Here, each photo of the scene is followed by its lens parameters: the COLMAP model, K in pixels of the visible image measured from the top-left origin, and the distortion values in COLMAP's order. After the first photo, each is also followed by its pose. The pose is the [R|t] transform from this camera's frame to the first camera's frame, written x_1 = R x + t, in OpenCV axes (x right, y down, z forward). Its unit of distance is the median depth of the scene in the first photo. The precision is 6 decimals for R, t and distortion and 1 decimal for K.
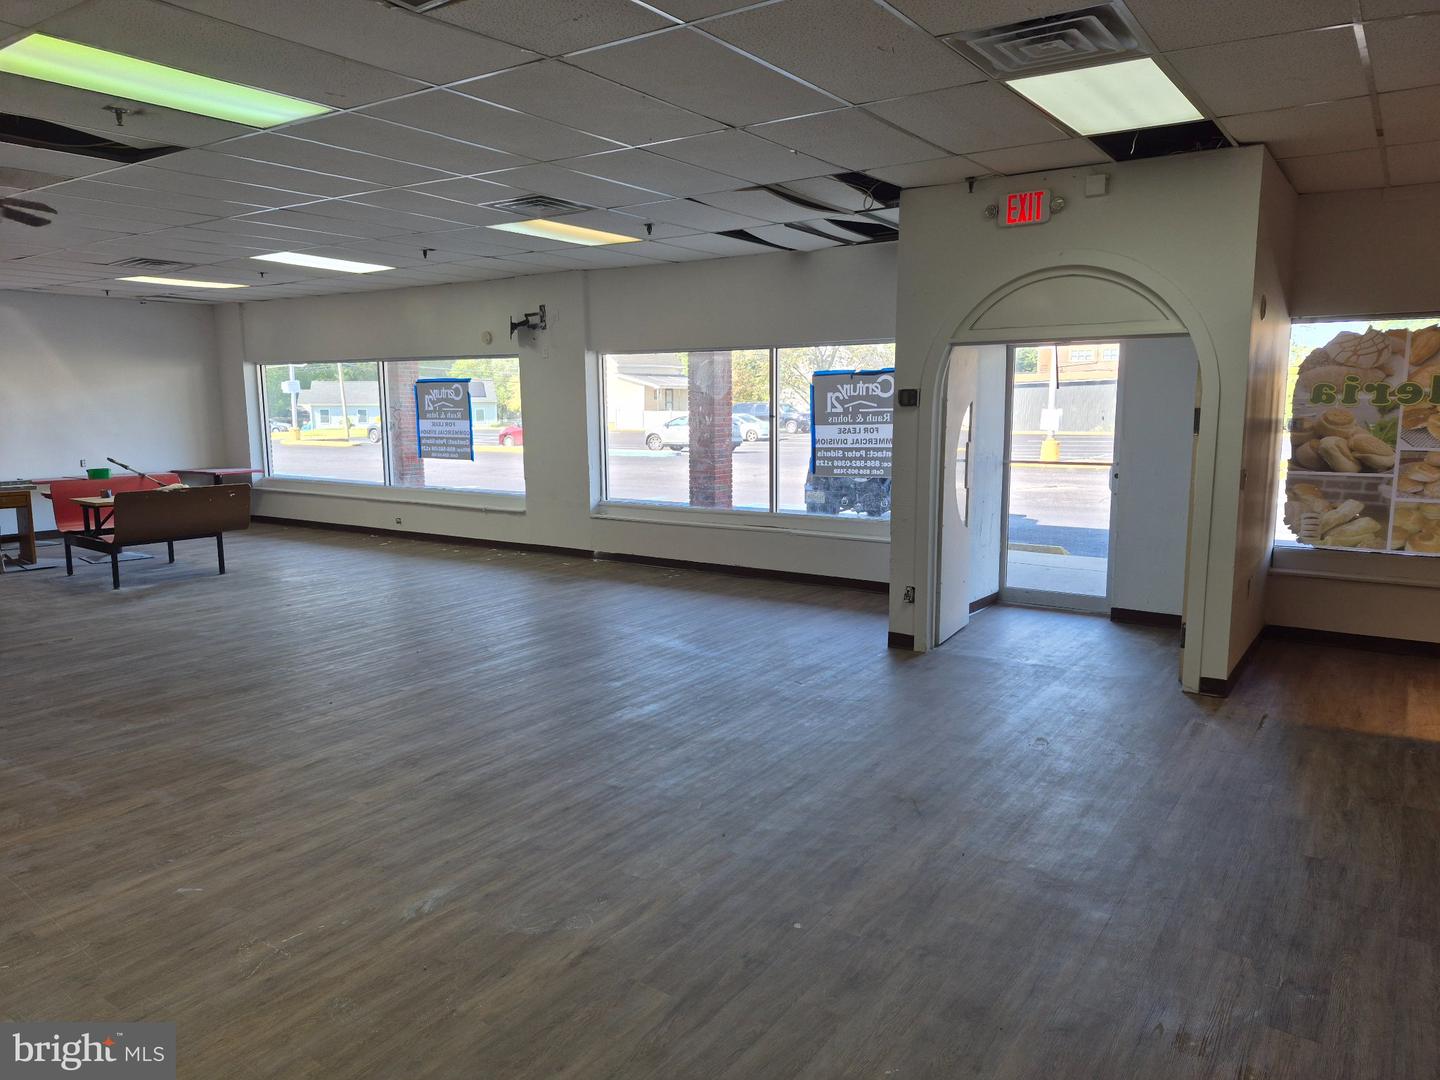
lens RADIAL K [[1006.4, 0, 726.3], [0, 1006.4, 543.7], [0, 0, 1]] dist [0.096666, -0.116172]
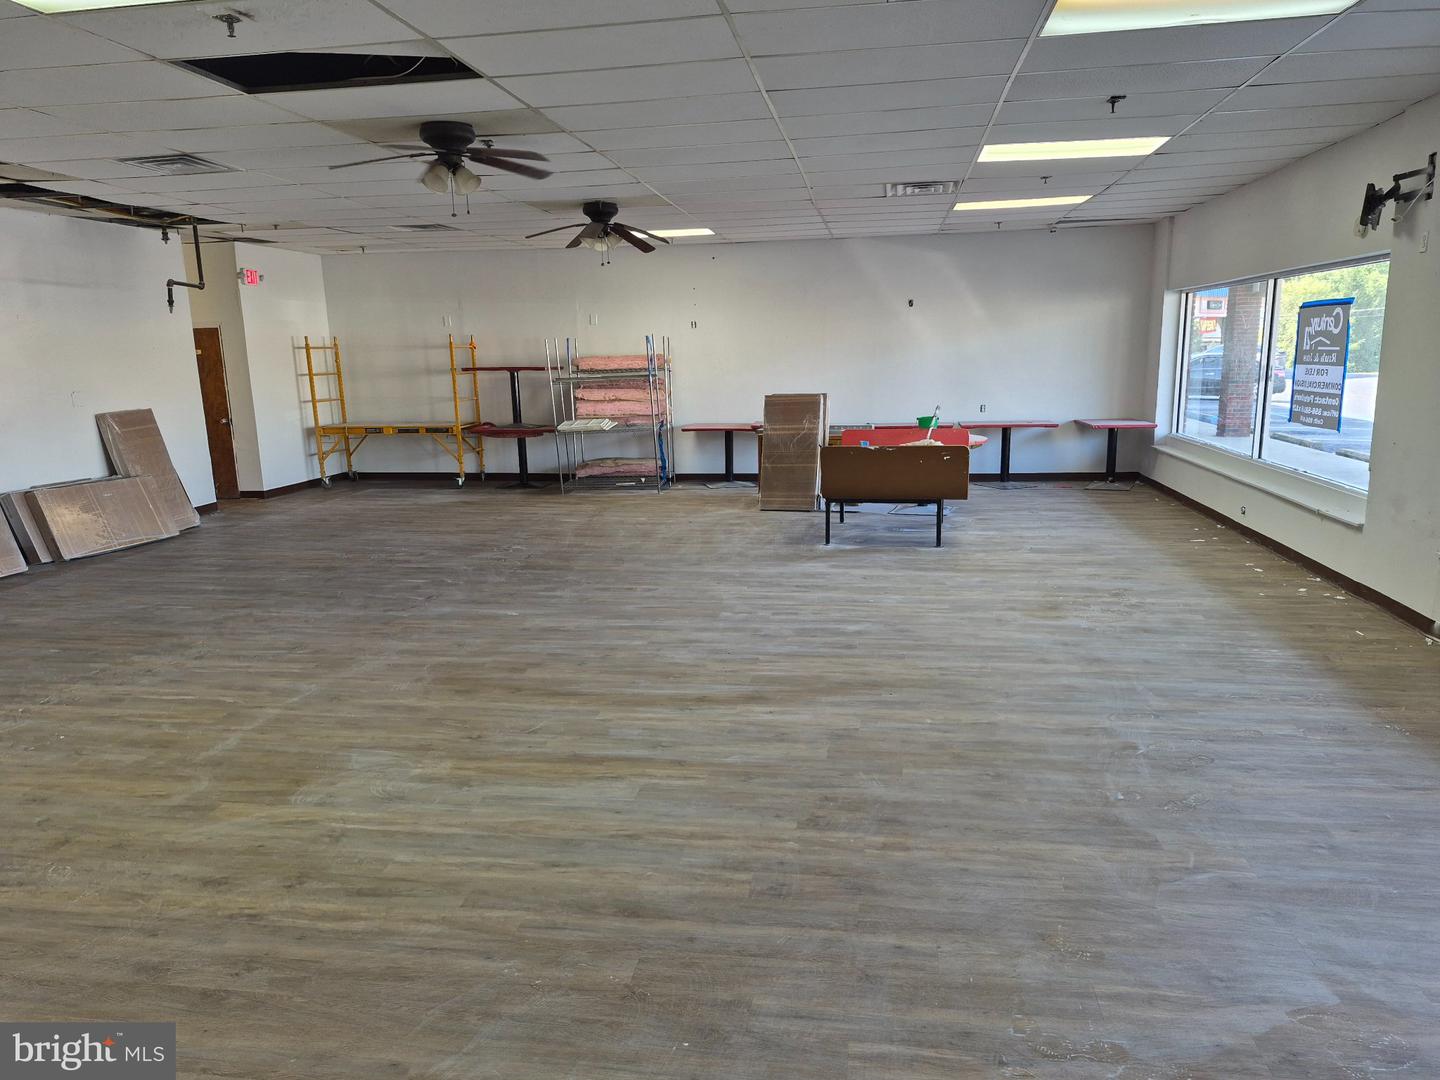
lens RADIAL K [[1006.4, 0, 726.3], [0, 1006.4, 543.7], [0, 0, 1]] dist [0.096666, -0.116172]
pose [[0.416740, 0.167518, -0.893457, 0.325557], [-0.110069, 0.984940, 0.133331, -0.111280], [0.902337, 0.042777, 0.428903, 0.776309]]
